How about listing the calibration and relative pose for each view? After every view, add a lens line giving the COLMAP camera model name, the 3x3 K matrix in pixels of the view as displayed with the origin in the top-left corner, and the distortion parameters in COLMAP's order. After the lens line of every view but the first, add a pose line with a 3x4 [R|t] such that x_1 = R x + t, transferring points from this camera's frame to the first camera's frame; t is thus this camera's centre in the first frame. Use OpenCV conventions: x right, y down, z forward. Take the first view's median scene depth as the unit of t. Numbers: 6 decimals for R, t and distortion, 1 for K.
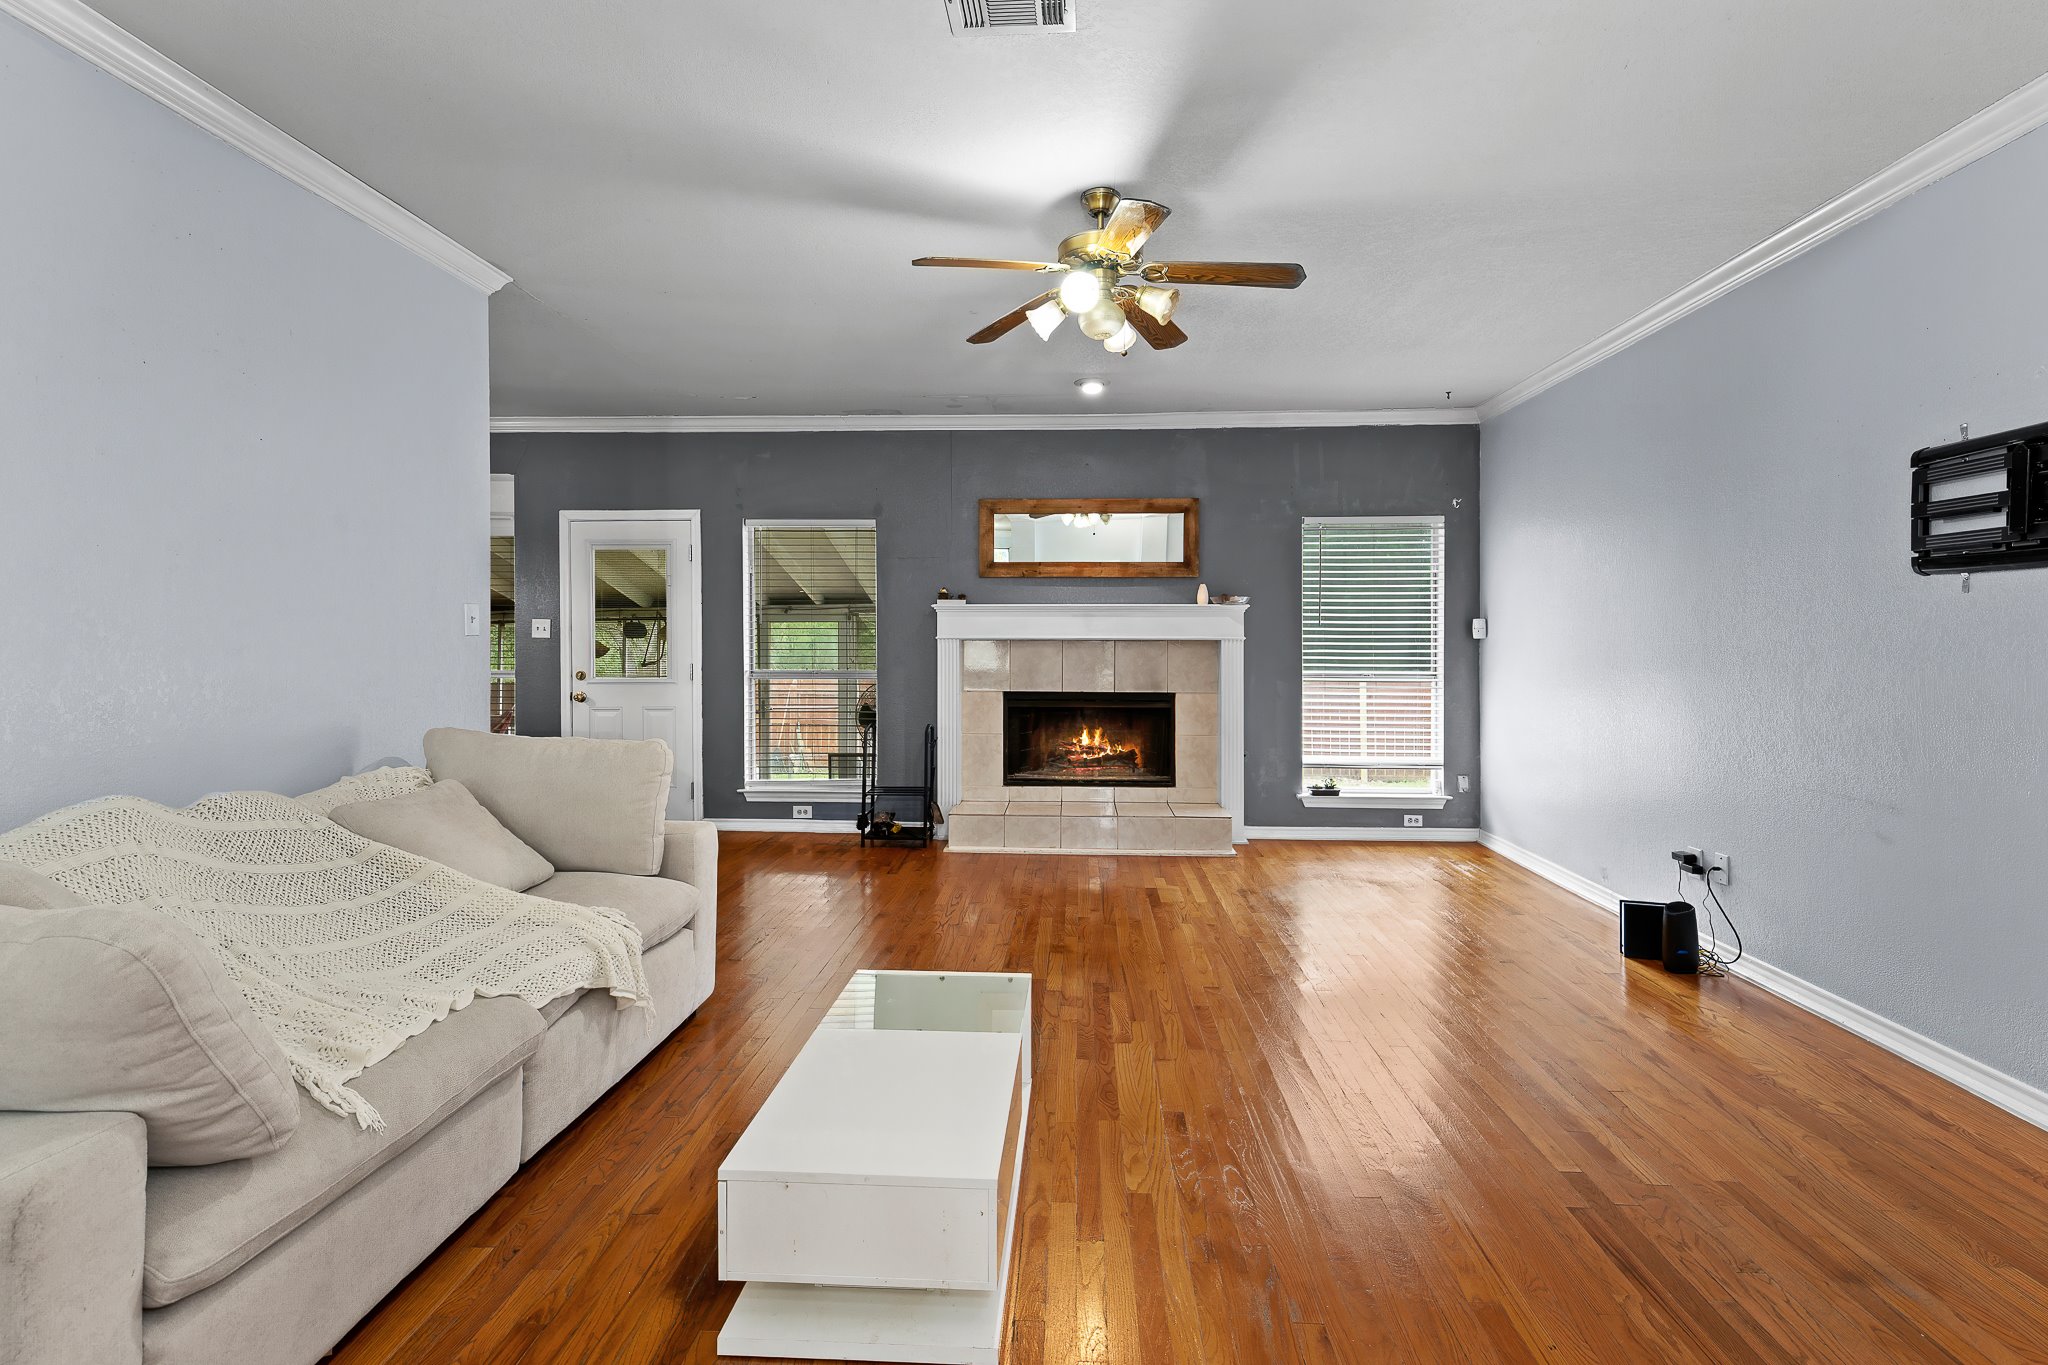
lens RADIAL K [[932.4, 0, 1045.5], [0, 932.4, 642.9], [0, 0, 1]] dist [0.015972, -0.005748]
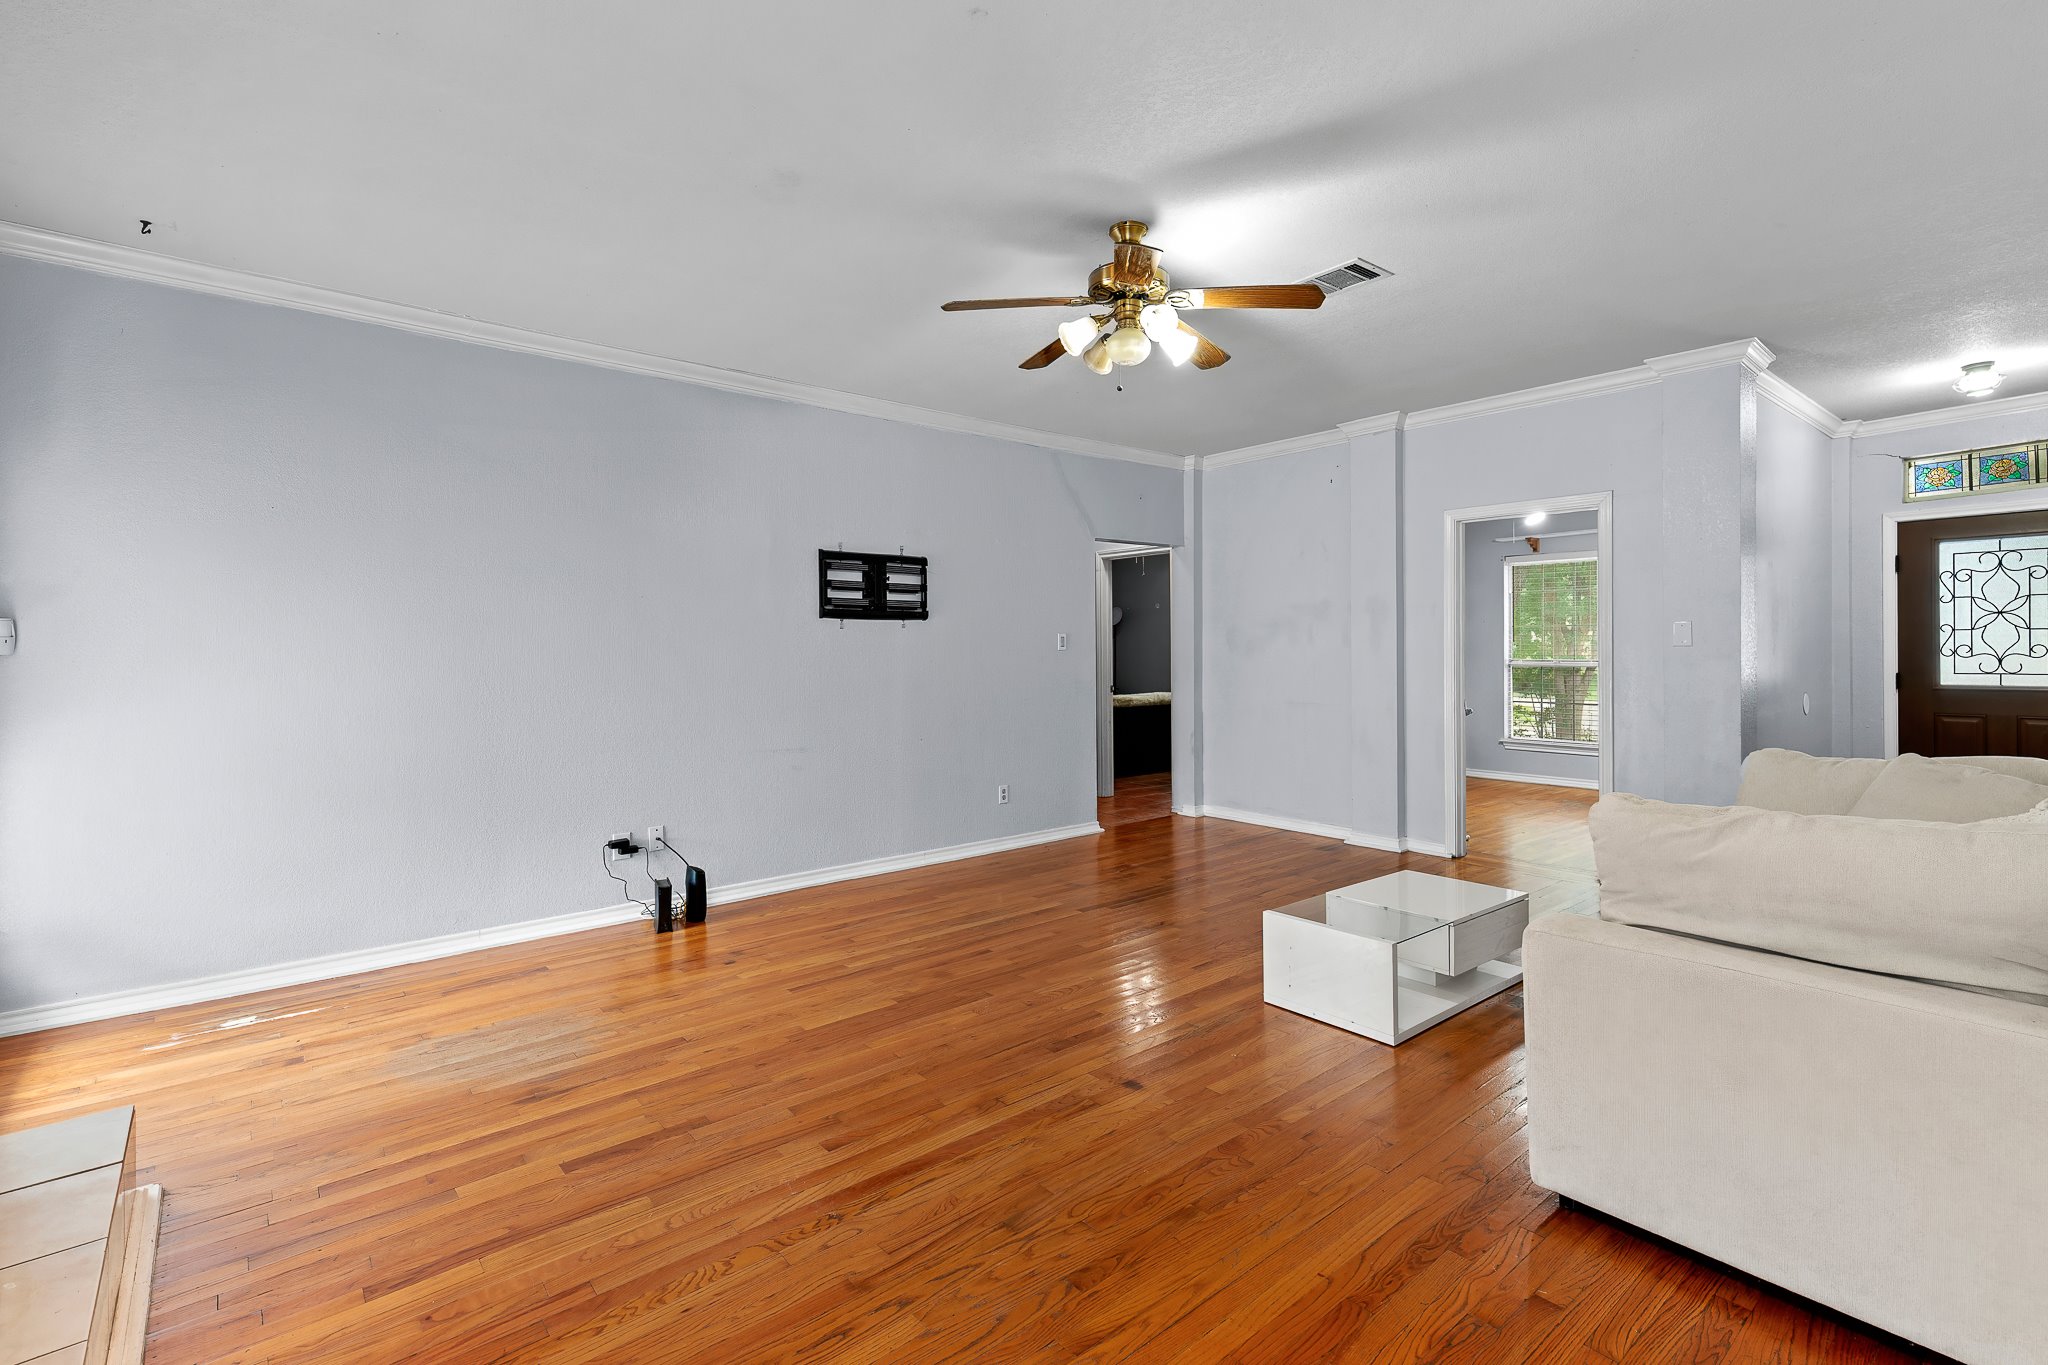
lens RADIAL K [[932.4, 0, 1029.9], [0, 932.4, 653.2], [0, 0, 1]] dist [0.015972, -0.005748]
pose [[-0.675715, 0.003969, 0.737152, -0.501085], [0.006740, 0.999977, 0.000795, -0.001430], [-0.737132, 0.005506, -0.675727, 1.414572]]
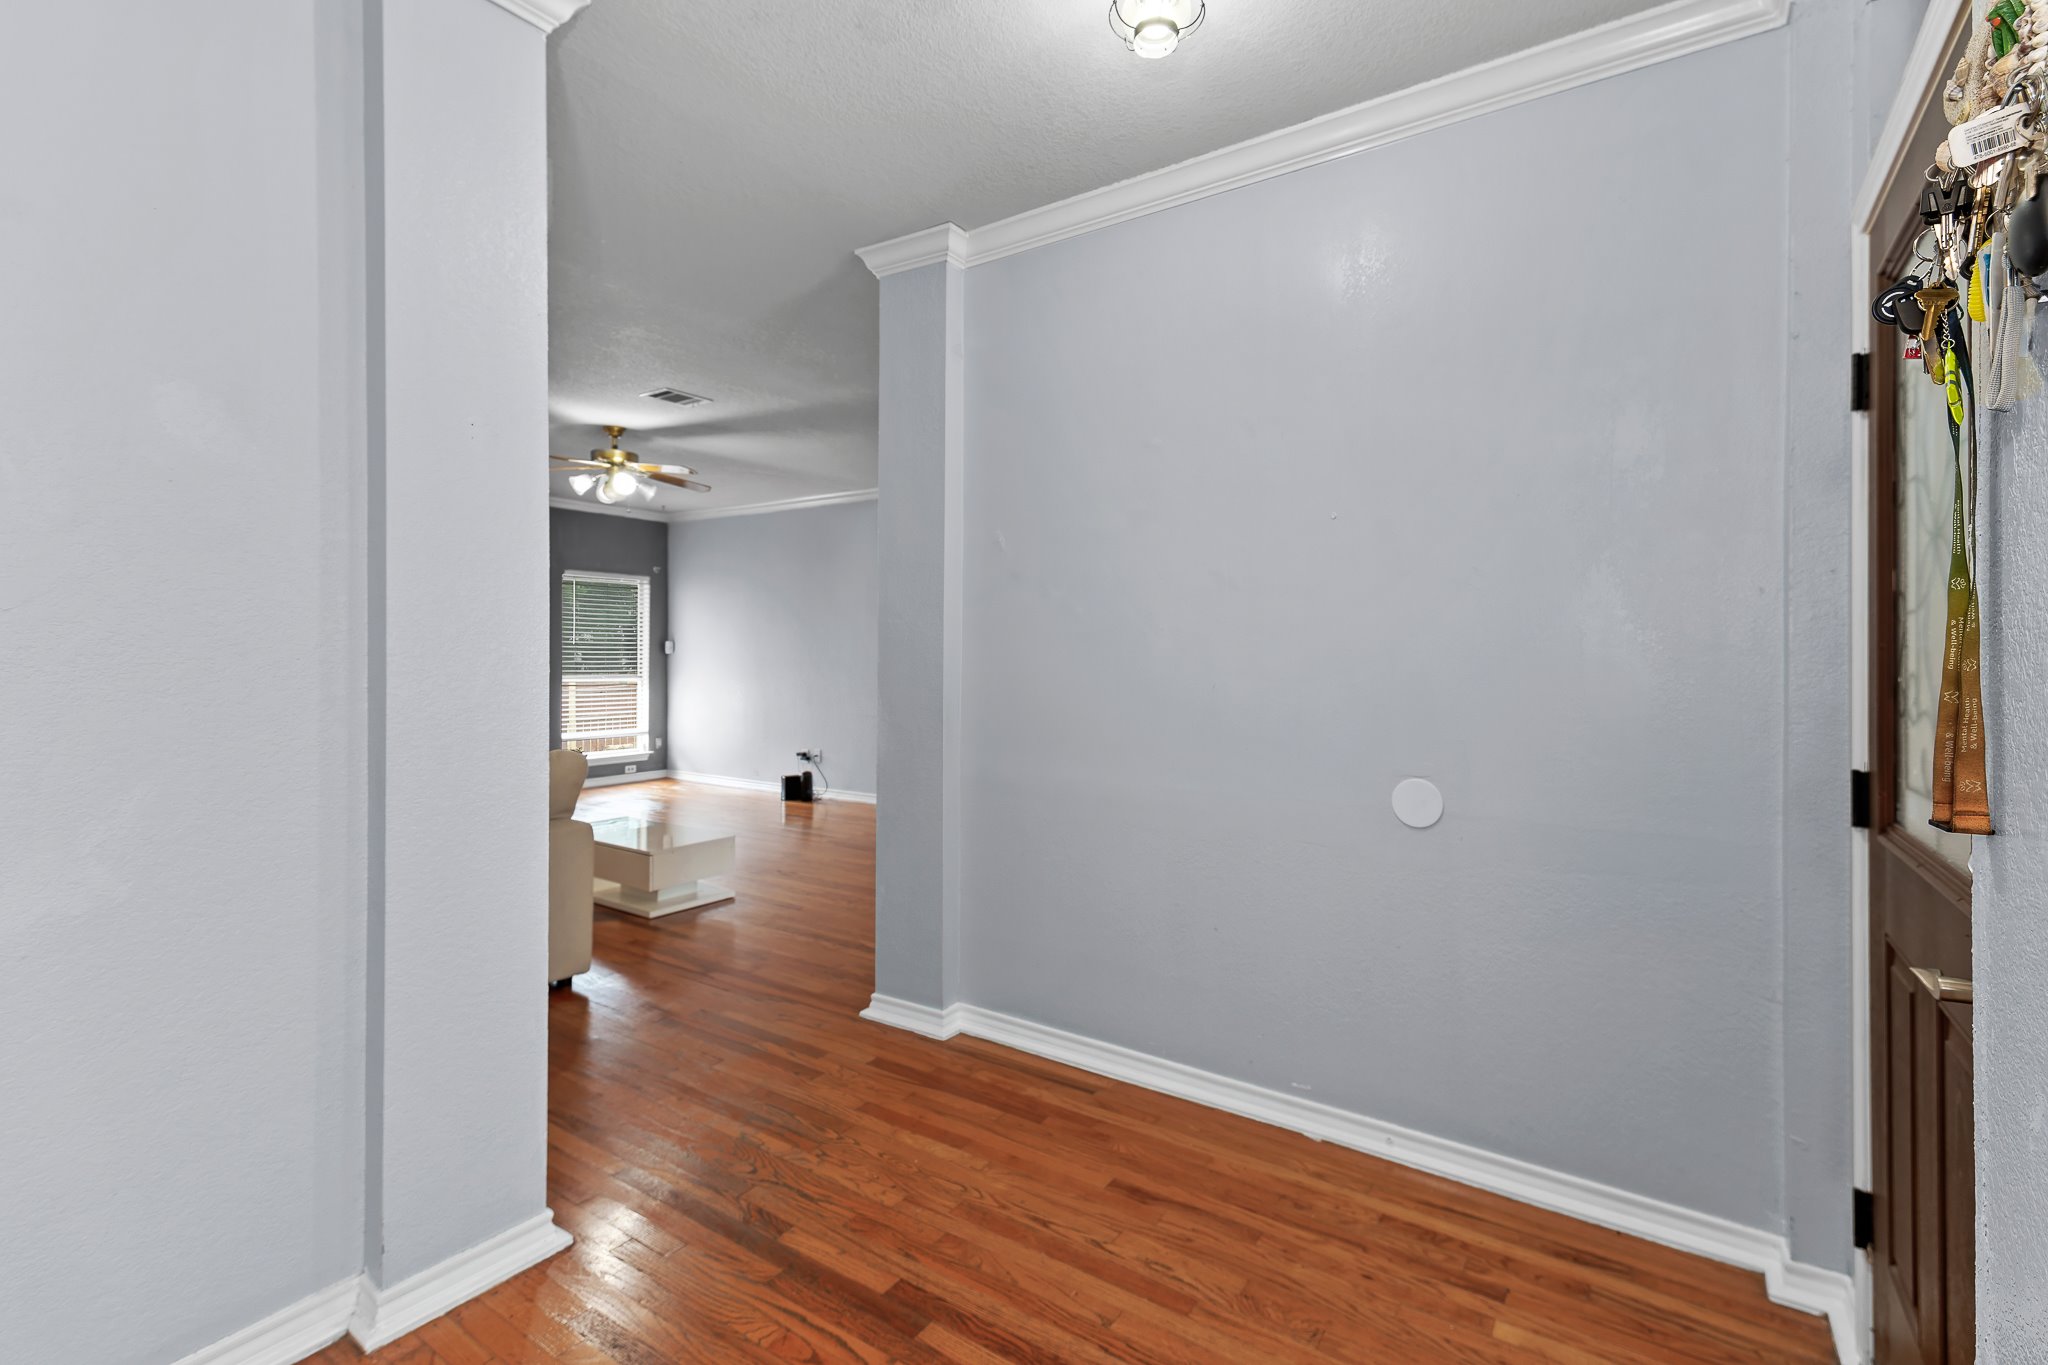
lens RADIAL K [[932.4, 0, 1035.4], [0, 932.4, 645.9], [0, 0, 1]] dist [0.015972, -0.005748]
pose [[0.526830, 0.005154, 0.849955, -0.897750], [-0.000954, 0.999985, -0.005472, -0.014465], [-0.849970, 0.002072, 0.526827, -0.622582]]
